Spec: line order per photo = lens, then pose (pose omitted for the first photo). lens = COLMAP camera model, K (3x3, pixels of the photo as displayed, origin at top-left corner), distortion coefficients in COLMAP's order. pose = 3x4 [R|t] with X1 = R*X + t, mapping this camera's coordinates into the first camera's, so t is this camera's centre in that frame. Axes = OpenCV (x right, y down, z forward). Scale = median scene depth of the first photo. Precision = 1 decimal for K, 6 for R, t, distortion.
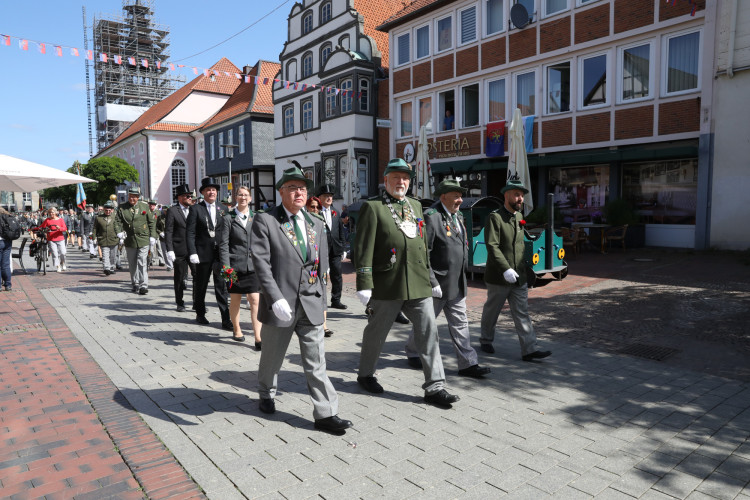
lens RADIAL K [[559.1, 0, 375.0], [0, 559.1, 250.0], [0, 0, 1]] dist [-0.000100, 0.028319]
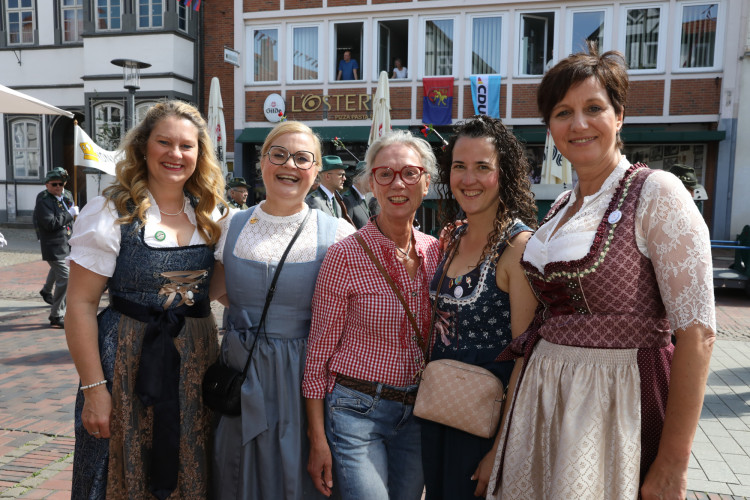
lens RADIAL K [[559.1, 0, 375.0], [0, 559.1, 250.0], [0, 0, 1]] dist [-0.000100, 0.028319]
pose [[0.754156, -0.058057, 0.654123, -0.367237], [0.033823, 0.998196, 0.049600, -0.042754], [-0.655823, -0.015282, 0.754760, 0.524872]]
